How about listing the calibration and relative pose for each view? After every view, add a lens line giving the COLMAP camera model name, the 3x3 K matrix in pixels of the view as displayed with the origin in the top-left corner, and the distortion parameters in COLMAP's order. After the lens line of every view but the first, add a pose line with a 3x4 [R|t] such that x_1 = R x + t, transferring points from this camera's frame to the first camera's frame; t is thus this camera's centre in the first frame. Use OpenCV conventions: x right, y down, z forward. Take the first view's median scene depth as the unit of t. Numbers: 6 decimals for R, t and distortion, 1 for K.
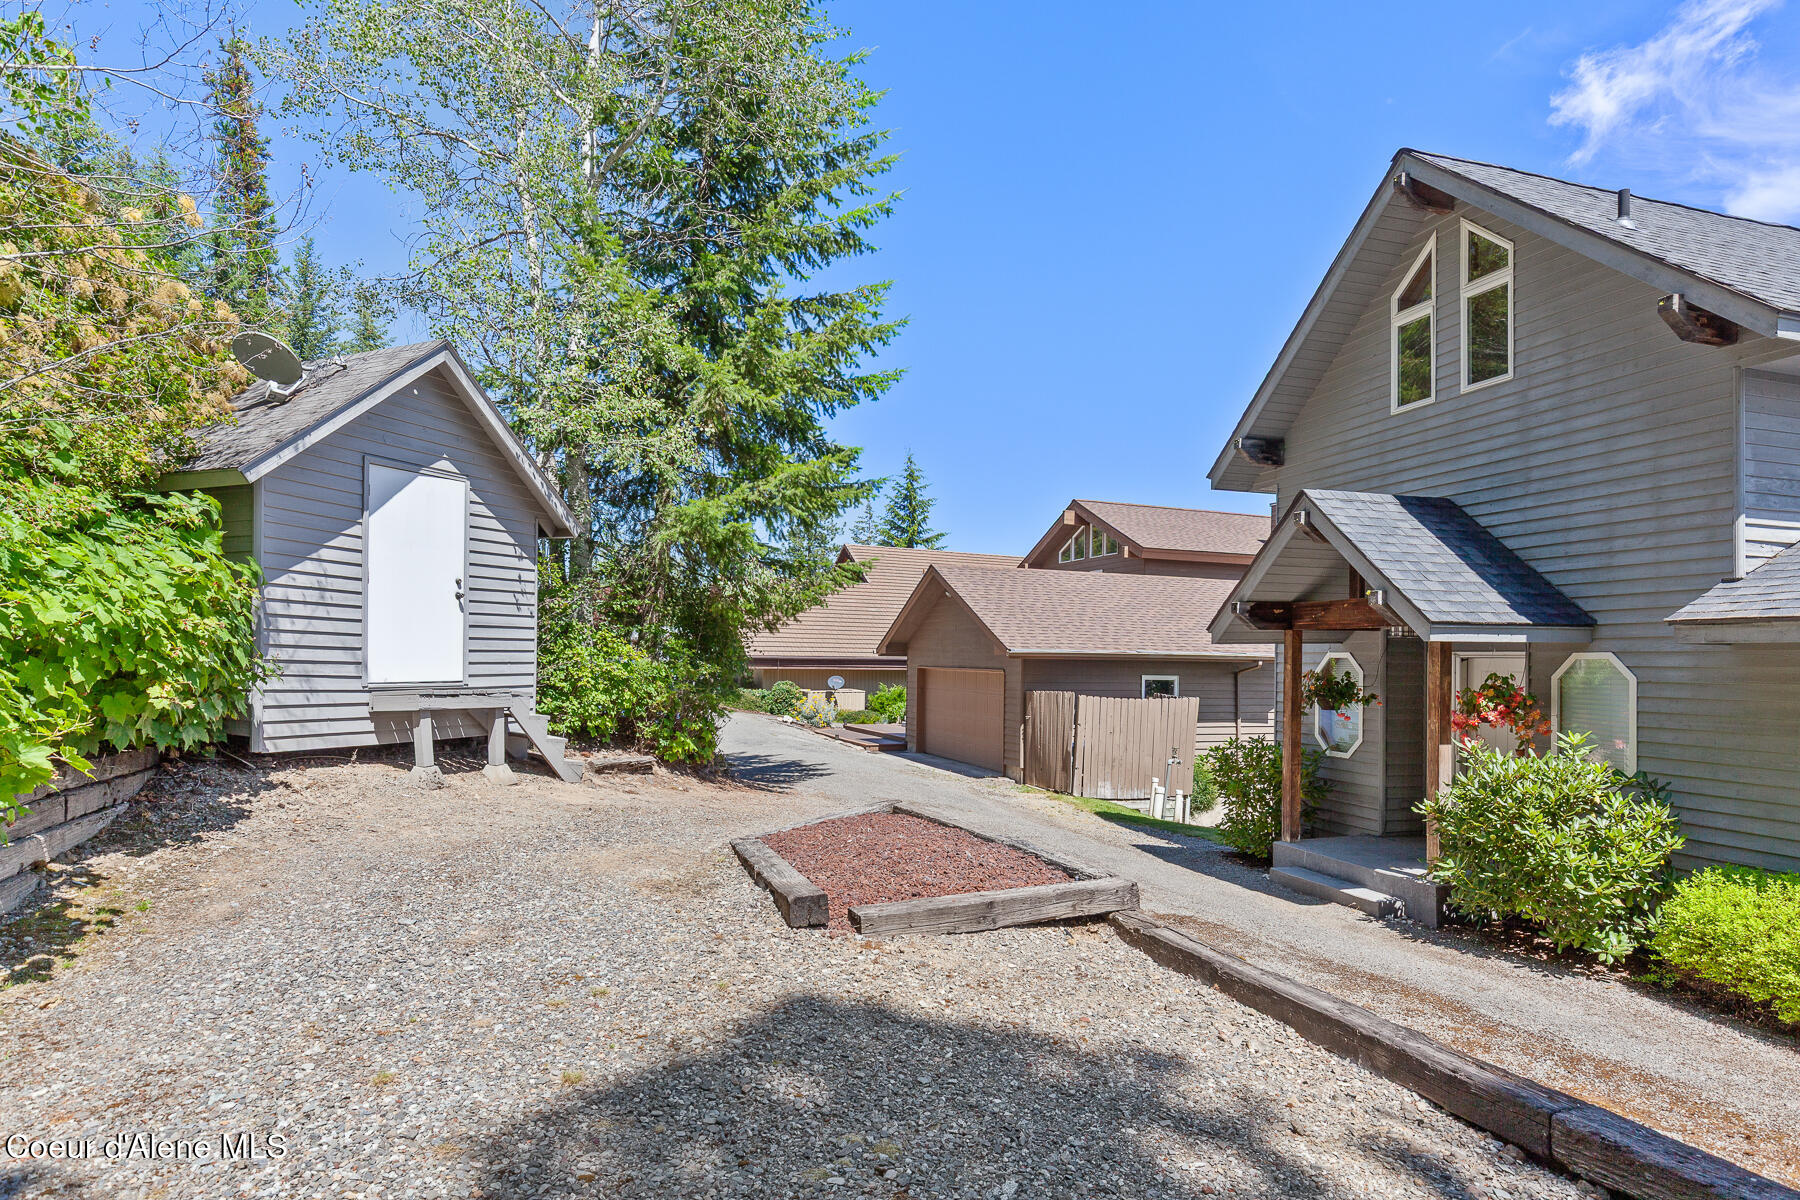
lens RADIAL K [[990.6, 0, 903.5], [0, 990.6, 639.4], [0, 0, 1]] dist [0.002682, -0.005545]
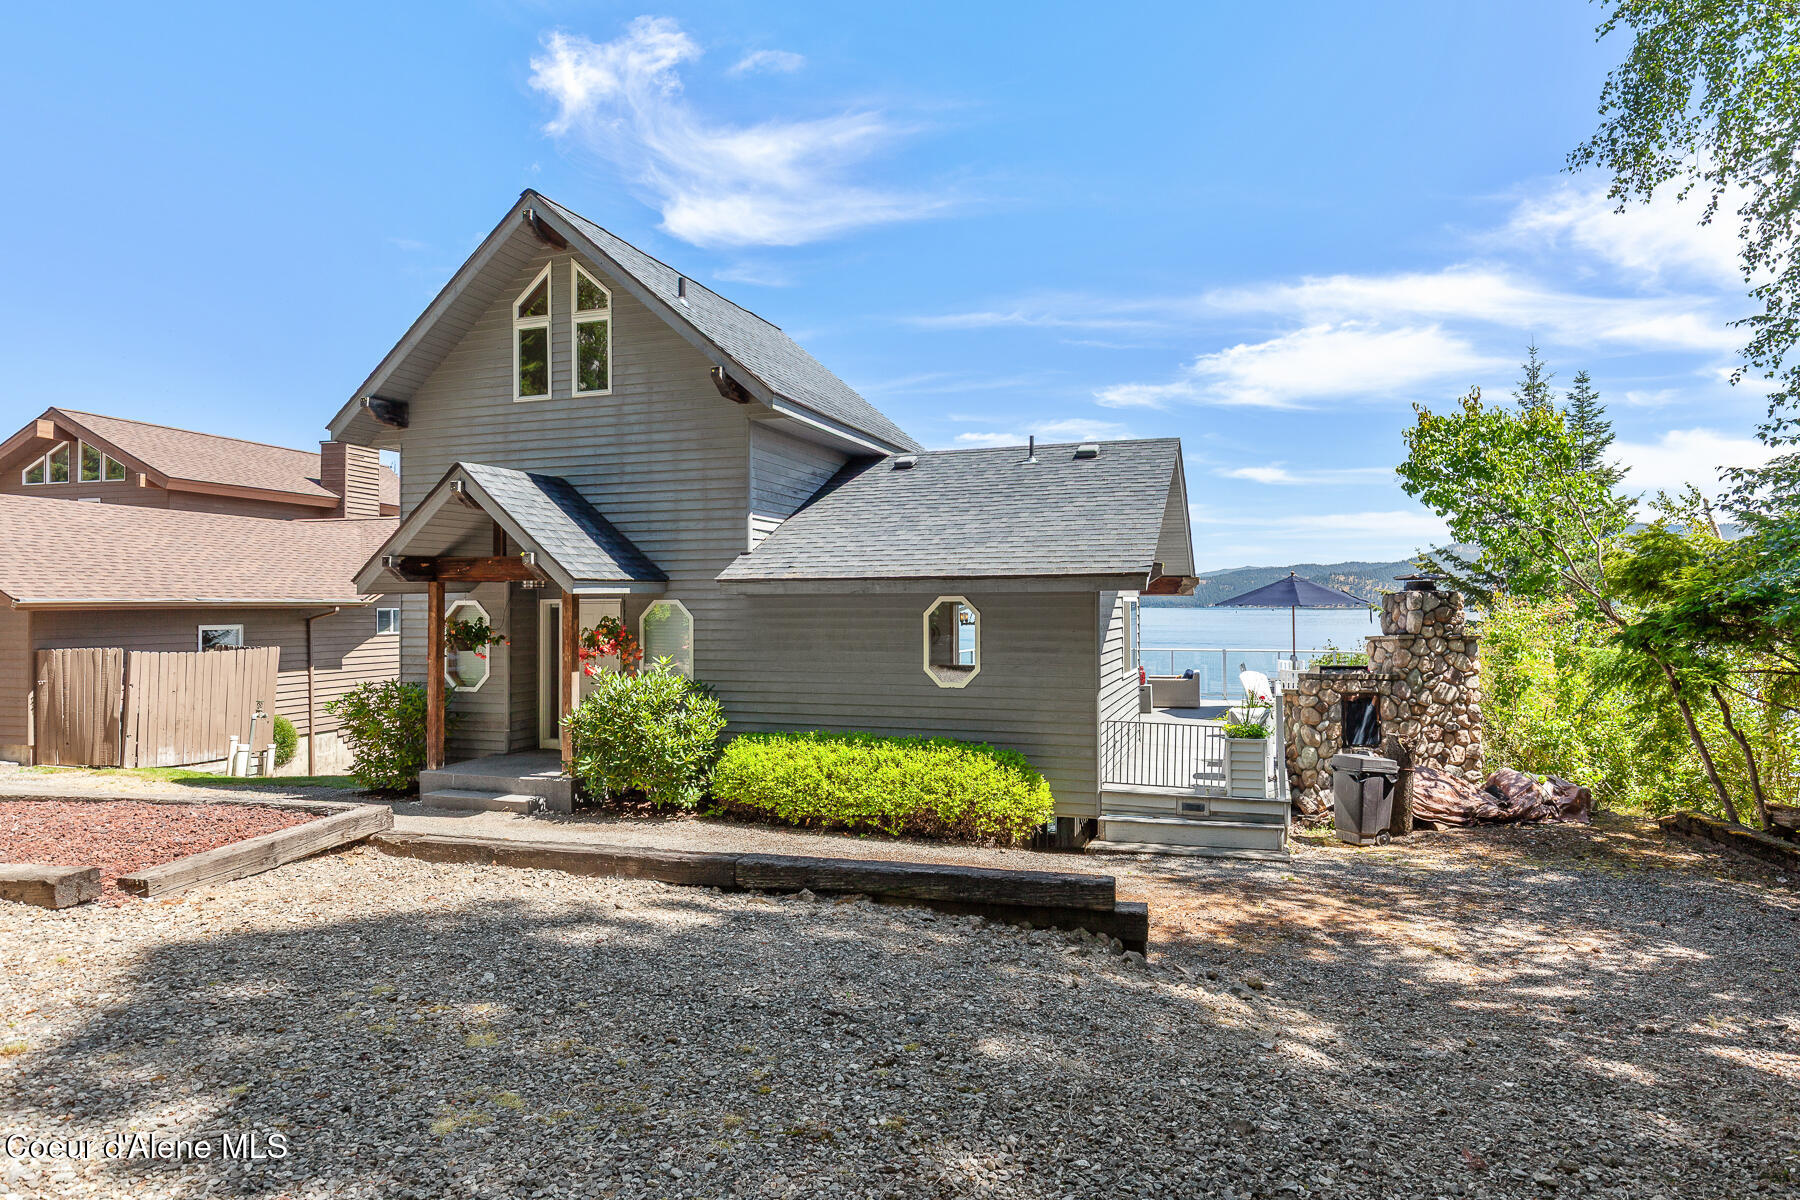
lens RADIAL K [[990.6, 0, 930.3], [0, 990.6, 577.6], [0, 0, 1]] dist [0.002682, -0.005545]
pose [[0.580547, 0.003965, 0.814217, -0.235305], [-0.003181, 0.999992, -0.002602, -0.015131], [-0.814221, -0.001079, 0.580554, -0.132766]]
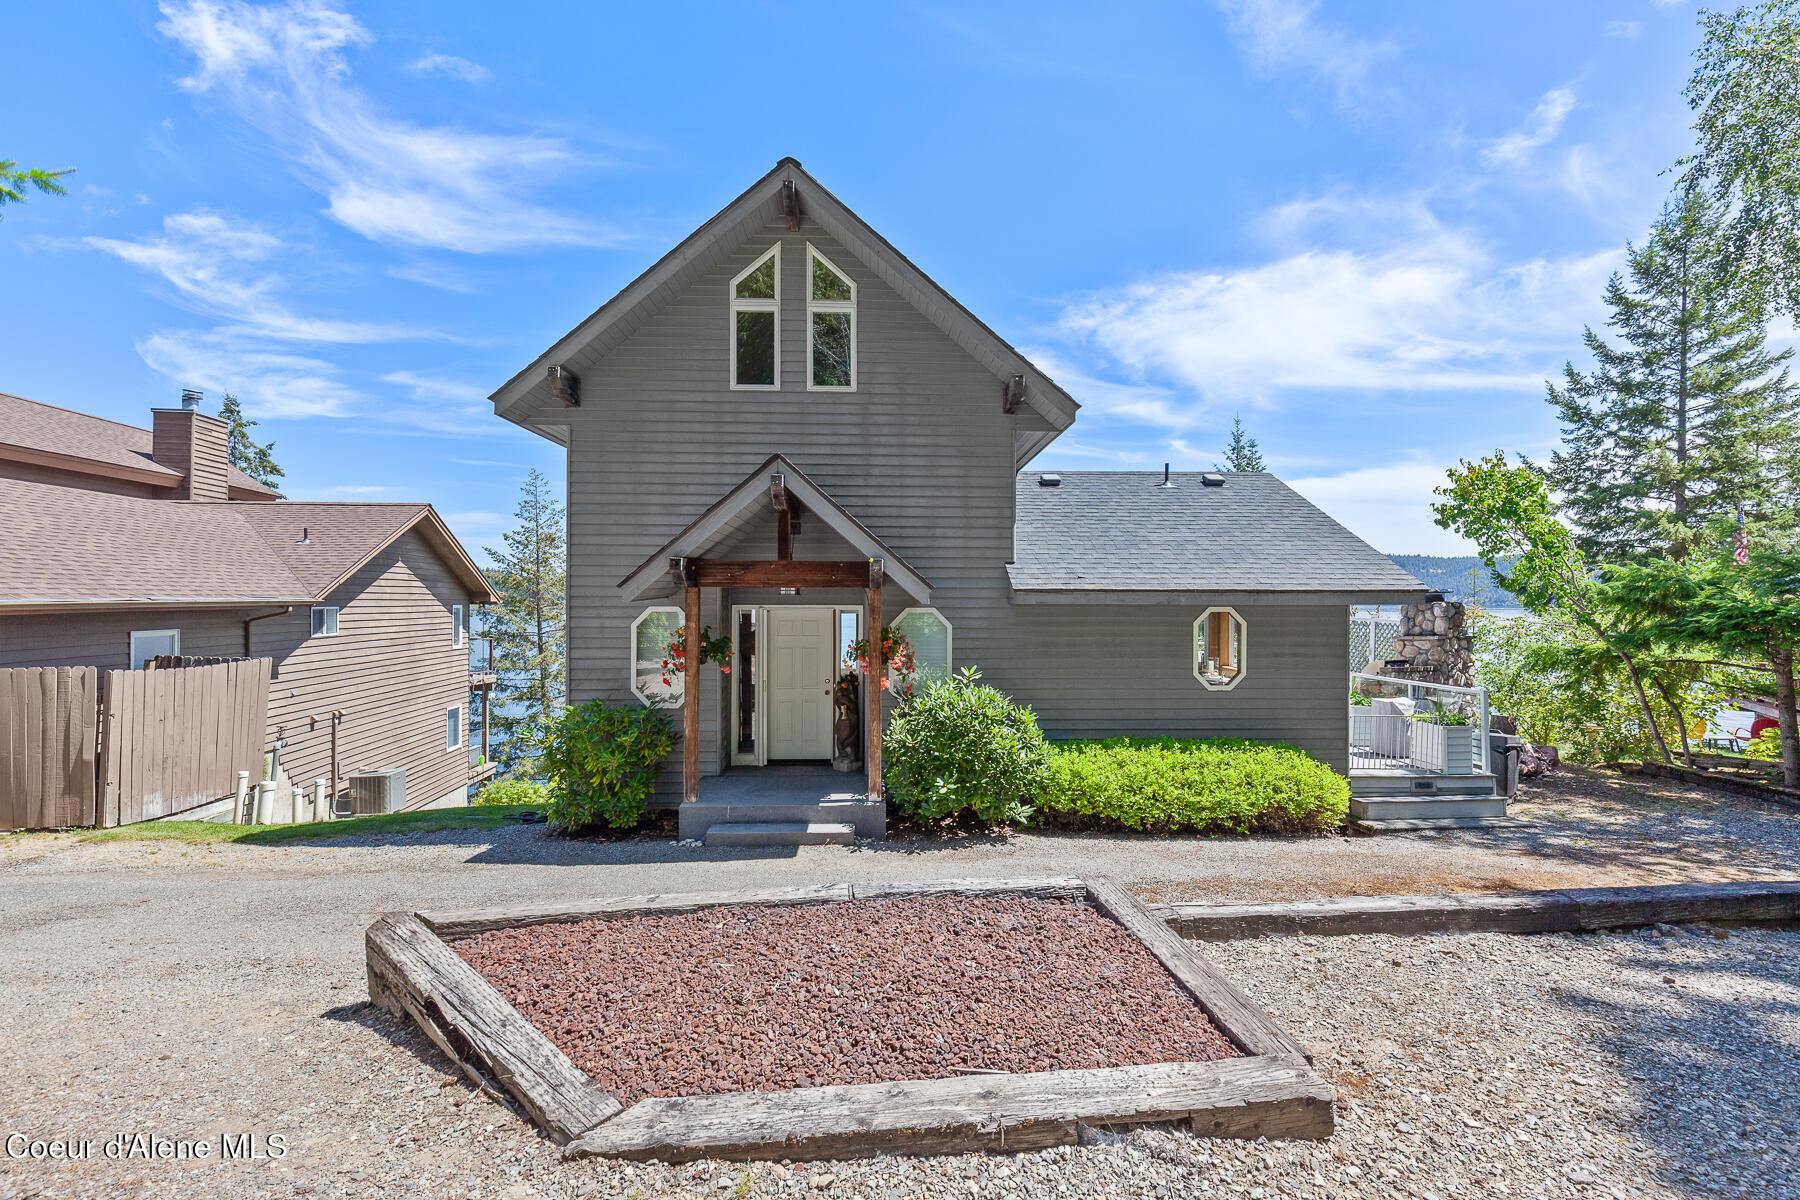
lens RADIAL K [[815.5, 0, 865.3], [0, 815.5, 603.4], [0, 0, 1]] dist [0.015033, -0.004827]
pose [[0.247826, -0.023195, 0.968527, -0.422847], [-0.020419, 0.999366, 0.029158, -0.024448], [-0.968589, -0.027002, 0.247196, 0.764801]]
